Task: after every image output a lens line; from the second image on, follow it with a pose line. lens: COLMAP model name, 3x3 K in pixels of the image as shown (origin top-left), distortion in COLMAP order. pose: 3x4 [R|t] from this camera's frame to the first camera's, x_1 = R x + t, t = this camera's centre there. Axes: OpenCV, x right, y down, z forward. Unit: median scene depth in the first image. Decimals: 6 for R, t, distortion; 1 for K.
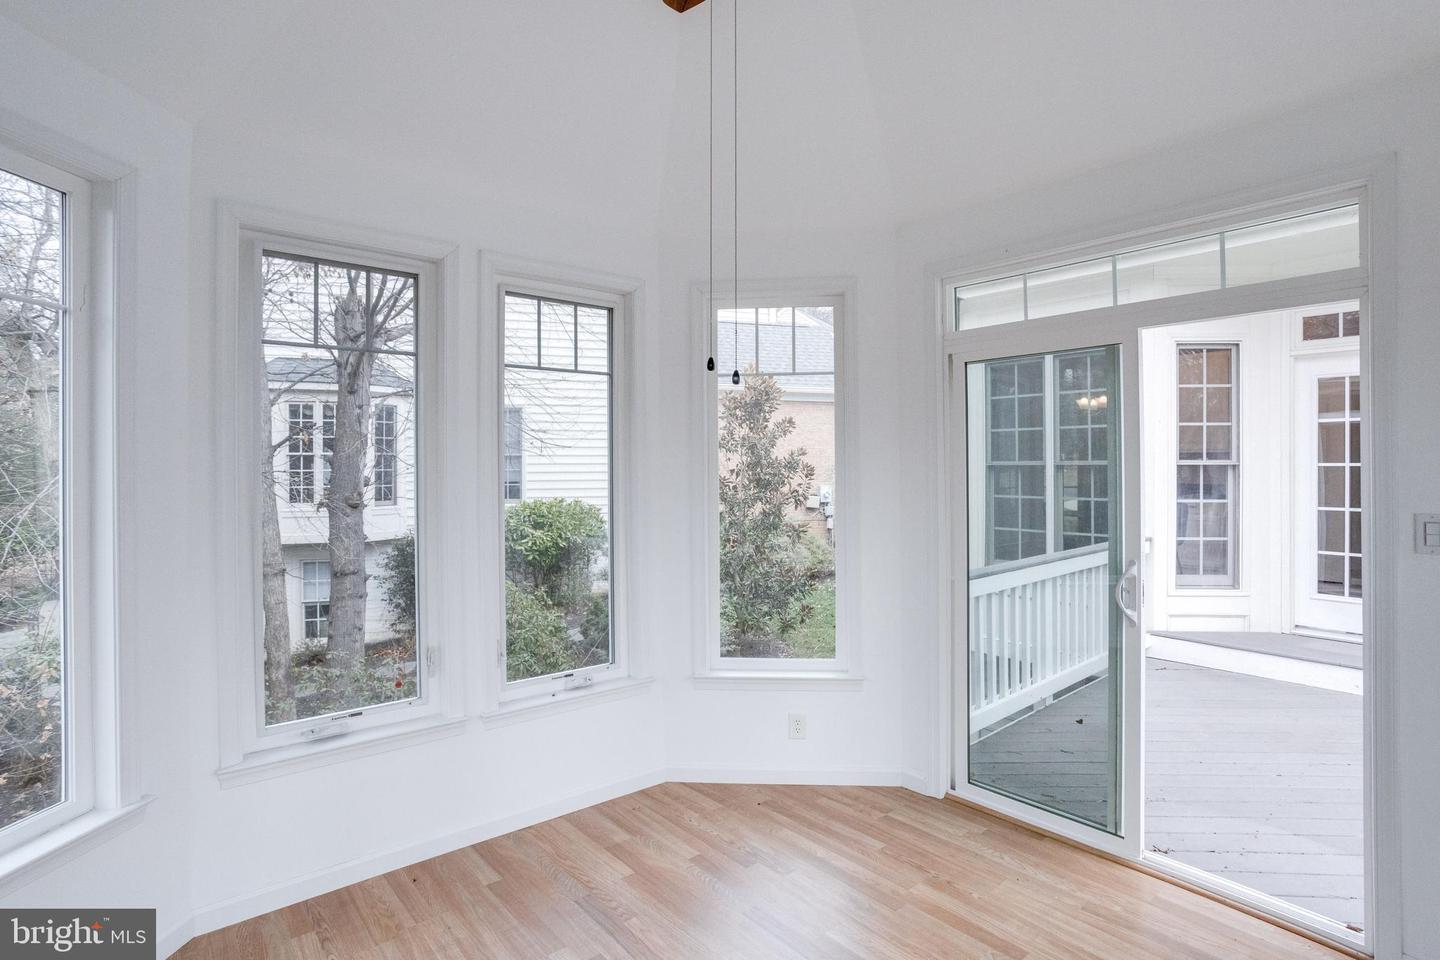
lens RADIAL K [[698.8, 0, 721.5], [0, 698.8, 477.9], [0, 0, 1]] dist [-0.016067, 0.001799]
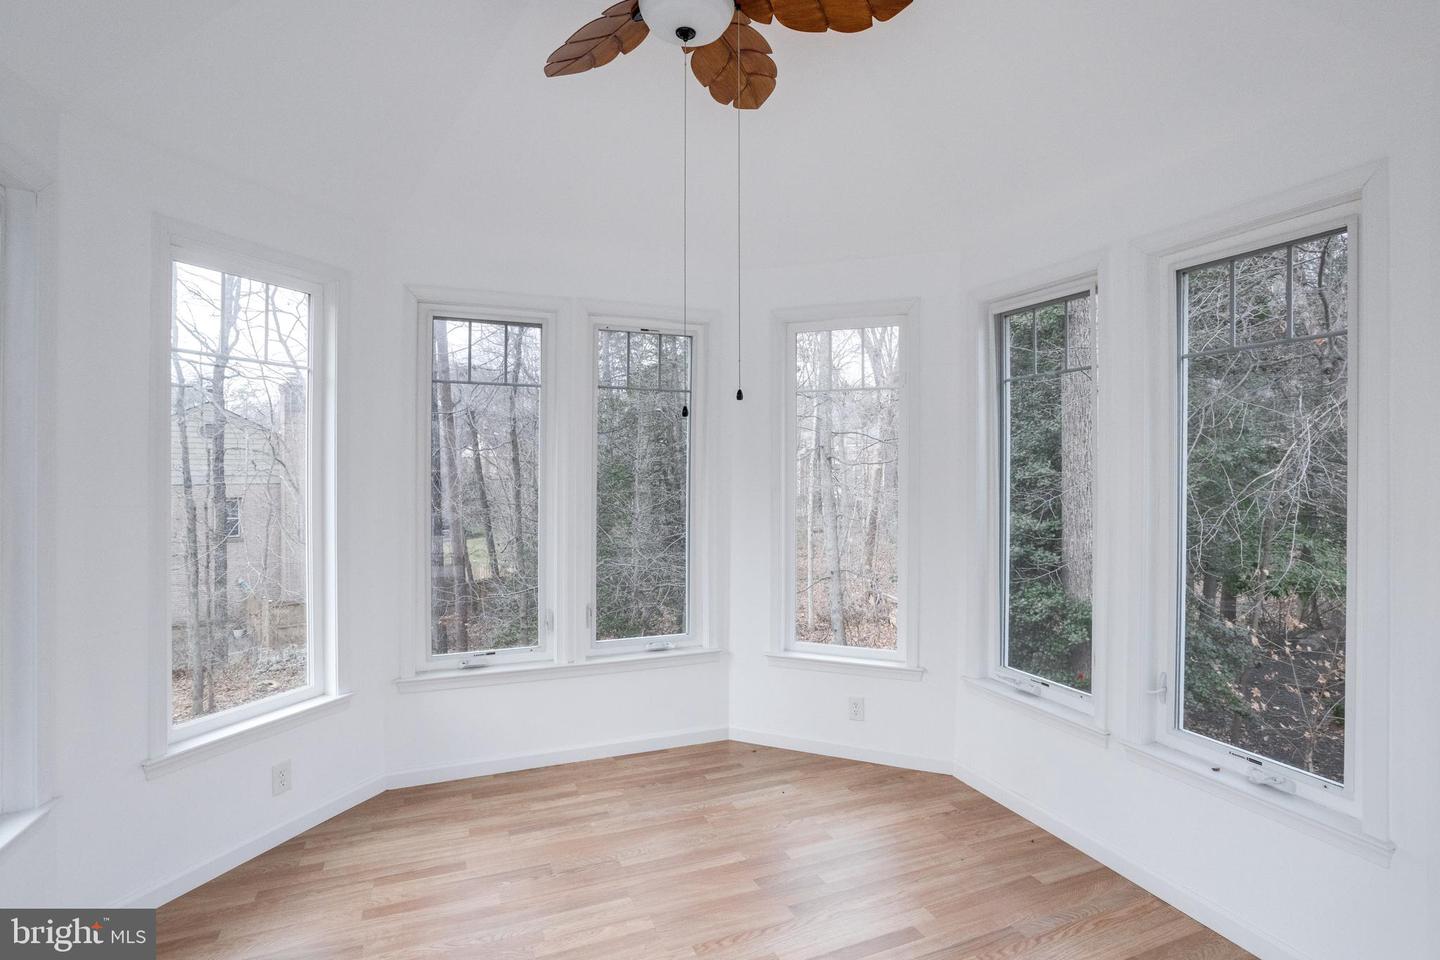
lens RADIAL K [[698.8, 0, 721.2], [0, 698.8, 480.6], [0, 0, 1]] dist [-0.016067, 0.001799]
pose [[-0.322208, 0.004418, -0.946659, 0.760541], [-0.000722, 0.999988, 0.004912, -0.008521], [0.946669, 0.002266, -0.322201, 0.861146]]
